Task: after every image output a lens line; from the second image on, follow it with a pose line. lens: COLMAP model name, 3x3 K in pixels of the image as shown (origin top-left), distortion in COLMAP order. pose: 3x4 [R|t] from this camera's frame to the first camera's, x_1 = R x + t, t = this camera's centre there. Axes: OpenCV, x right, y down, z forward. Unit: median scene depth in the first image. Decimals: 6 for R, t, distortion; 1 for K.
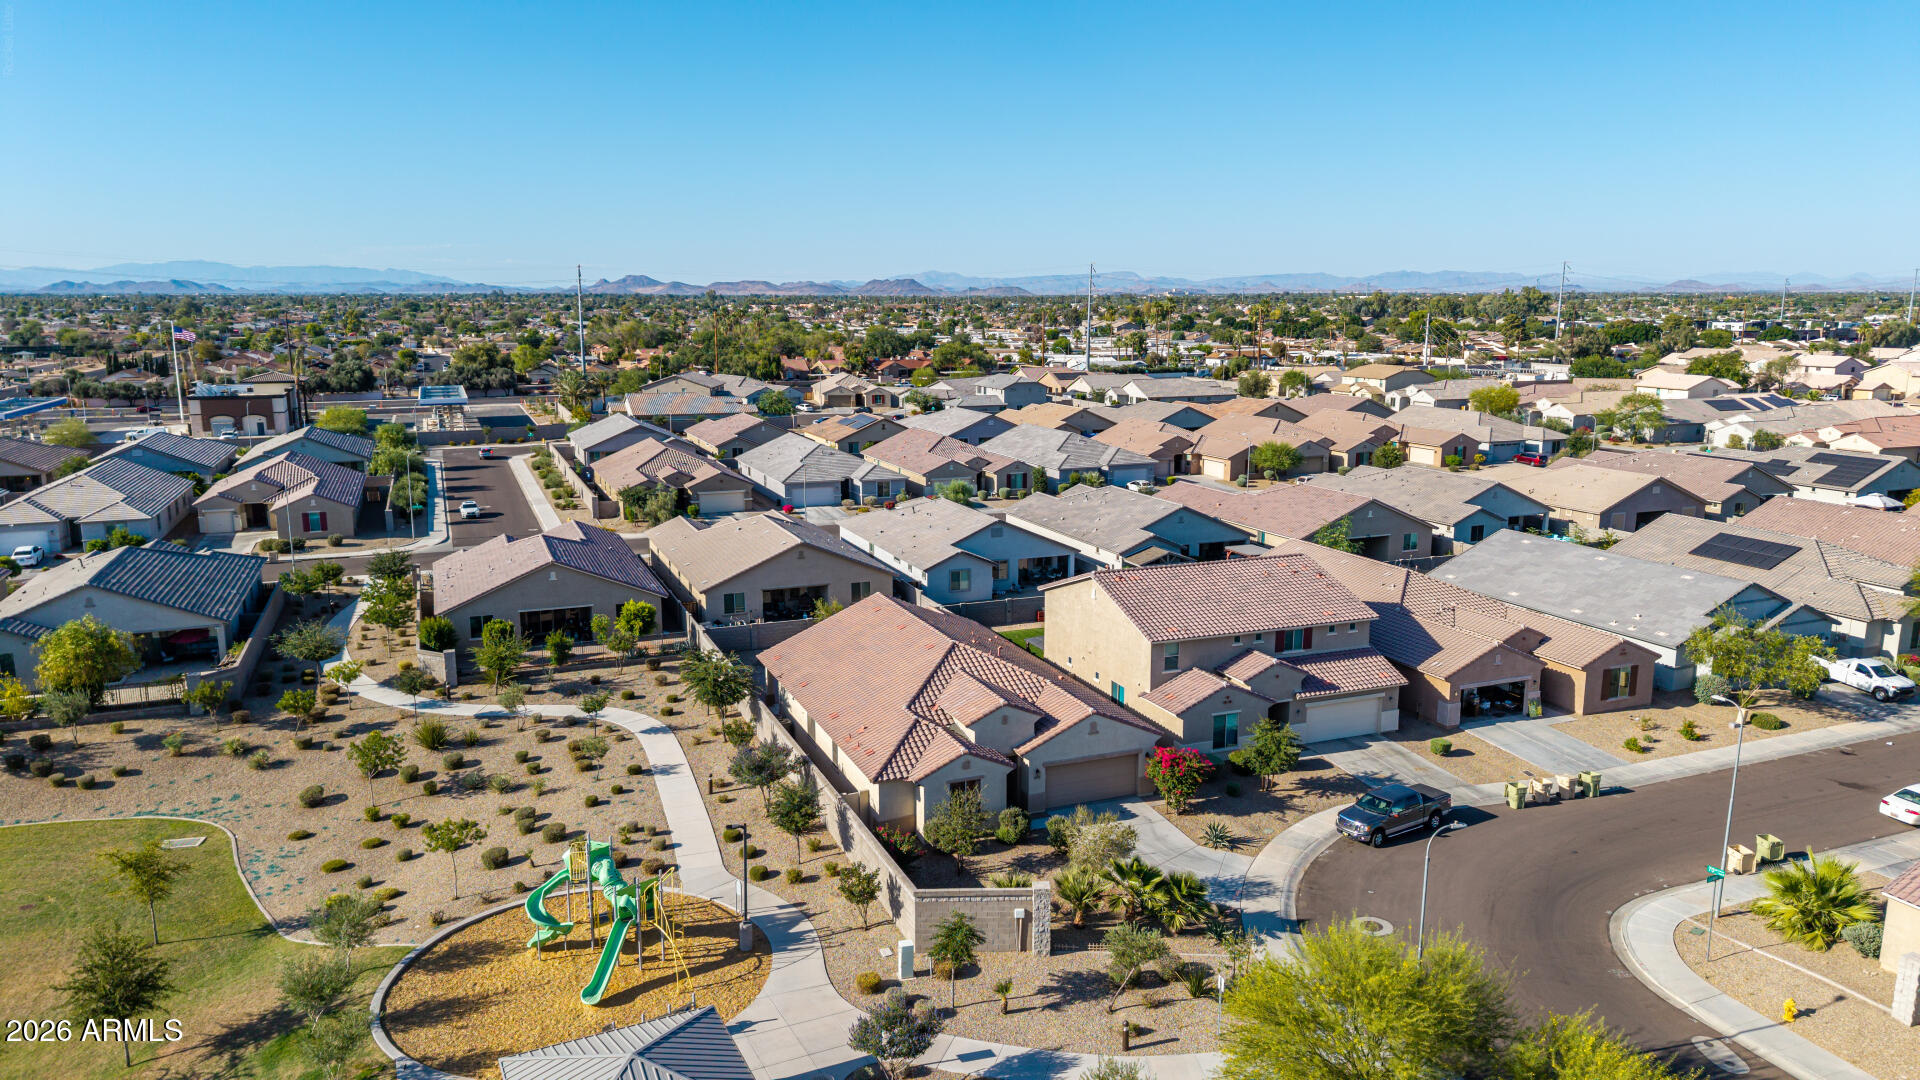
lens RADIAL K [[1278.2, 0, 960.0], [0, 1278.2, 540.0], [0, 0, 1]] dist [0.106021, -0.152342]
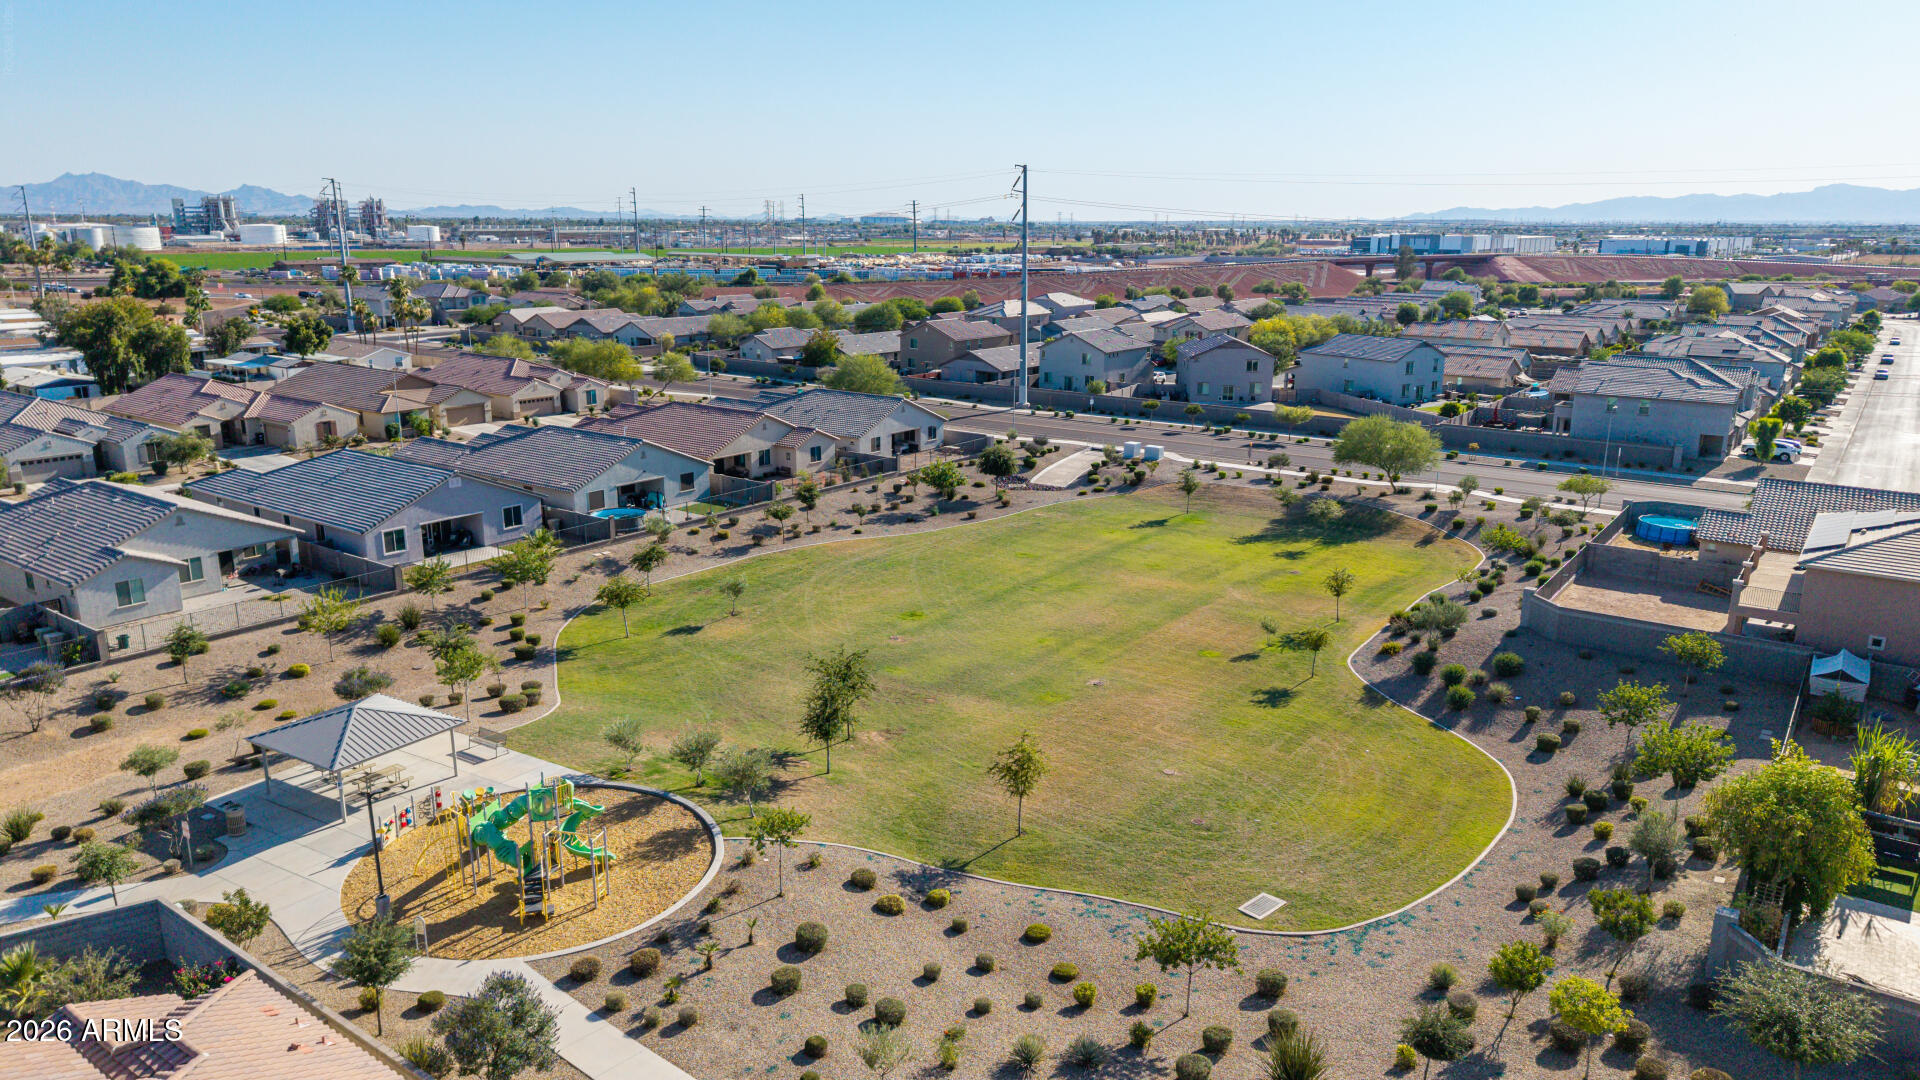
lens RADIAL K [[1283.6, 0, 967.9], [0, 1283.6, 547.0], [0, 0, 1]] dist [0.035678, -0.036525]
pose [[-0.848358, 0.120495, -0.515529, -0.061245], [-0.111905, 0.910942, 0.397068, -0.276479], [0.517461, 0.394546, -0.759320, 1.469813]]
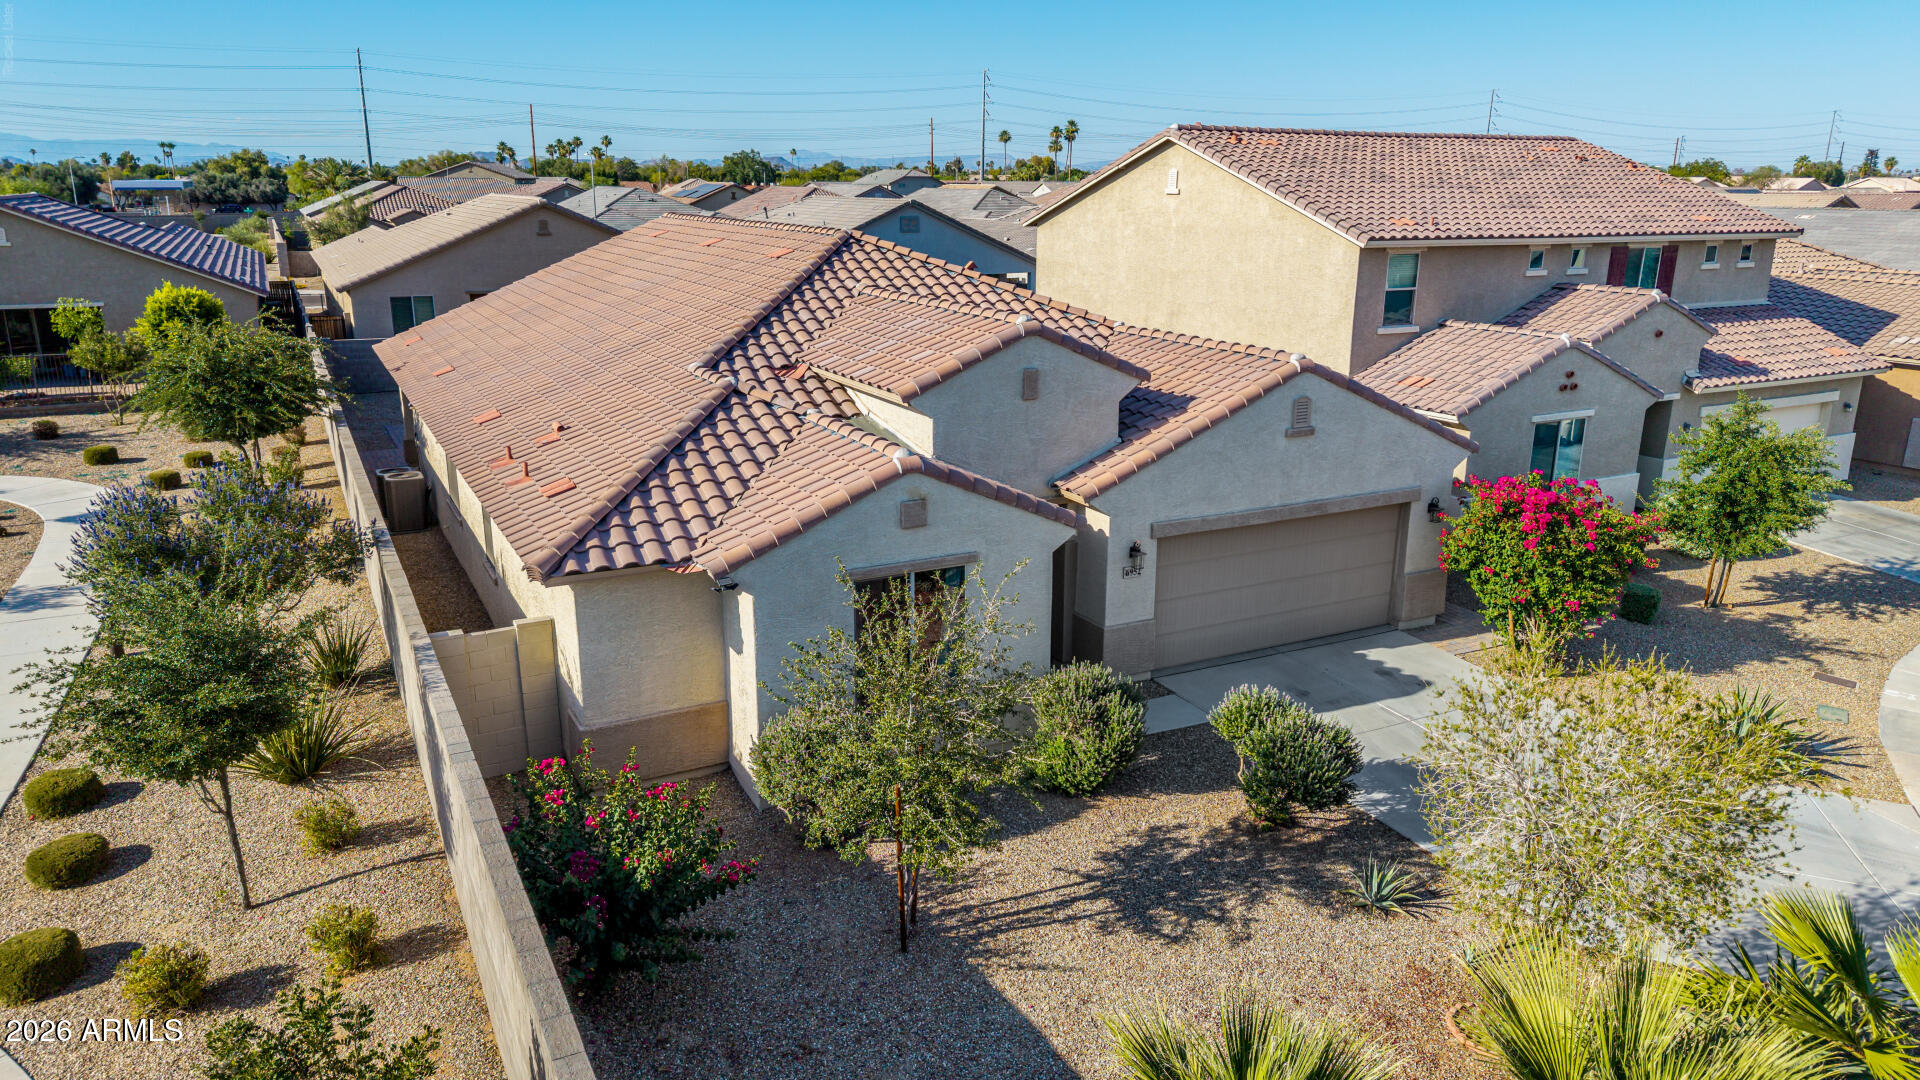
lens RADIAL K [[1283.6, 0, 967.9], [0, 1283.6, 547.0], [0, 0, 1]] dist [0.035678, -0.036525]
pose [[0.994926, -0.019755, 0.098647, -0.009697], [0.010905, 0.995930, 0.089467, 0.149832], [-0.100013, -0.087938, 0.991093, 0.691665]]
